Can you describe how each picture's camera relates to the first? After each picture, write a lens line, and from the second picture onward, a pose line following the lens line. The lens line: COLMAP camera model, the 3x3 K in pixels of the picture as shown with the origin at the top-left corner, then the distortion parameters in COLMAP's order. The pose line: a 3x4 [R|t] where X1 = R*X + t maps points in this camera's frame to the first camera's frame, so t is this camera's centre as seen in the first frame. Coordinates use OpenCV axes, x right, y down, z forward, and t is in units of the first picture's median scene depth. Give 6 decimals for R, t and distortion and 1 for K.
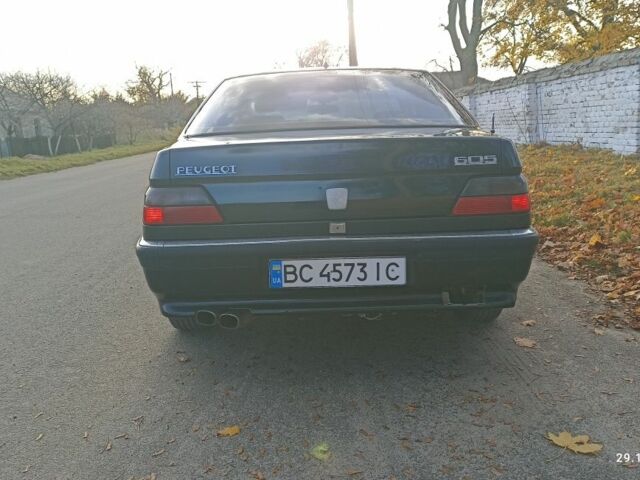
lens RADIAL K [[617.3, 0, 320.0], [0, 617.3, 240.0], [0, 0, 1]] dist [0.086327, -0.102718]
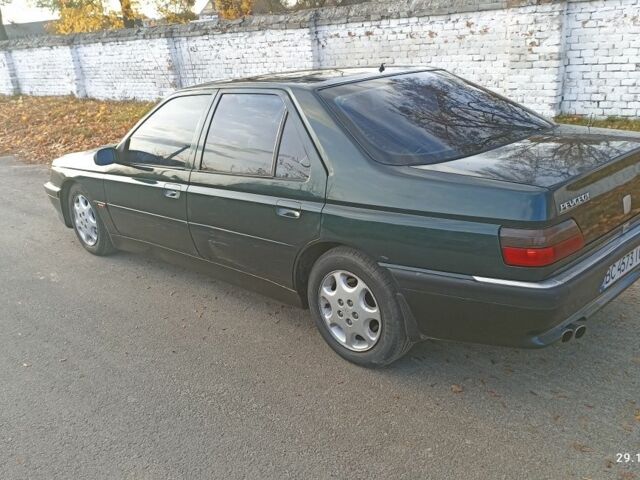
lens RADIAL K [[617.3, 0, 320.0], [0, 617.3, 240.0], [0, 0, 1]] dist [0.086327, -0.102718]
pose [[0.709613, -0.229624, 0.666125, -1.188921], [0.163764, 0.973266, 0.161045, -0.285616], [-0.685296, -0.005192, 0.728246, 0.516665]]
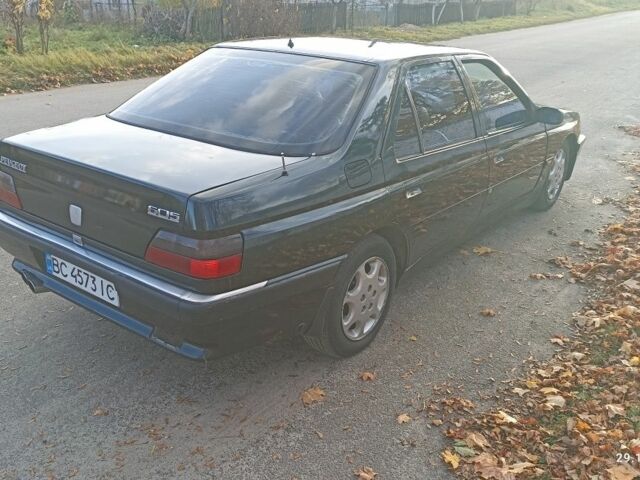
lens RADIAL K [[617.3, 0, 320.0], [0, 617.3, 240.0], [0, 0, 1]] dist [0.086327, -0.102718]
pose [[0.790235, 0.279871, -0.545161, 0.967470], [-0.159630, 0.952917, 0.257811, -0.371949], [0.591648, -0.116708, 0.797704, 0.362536]]
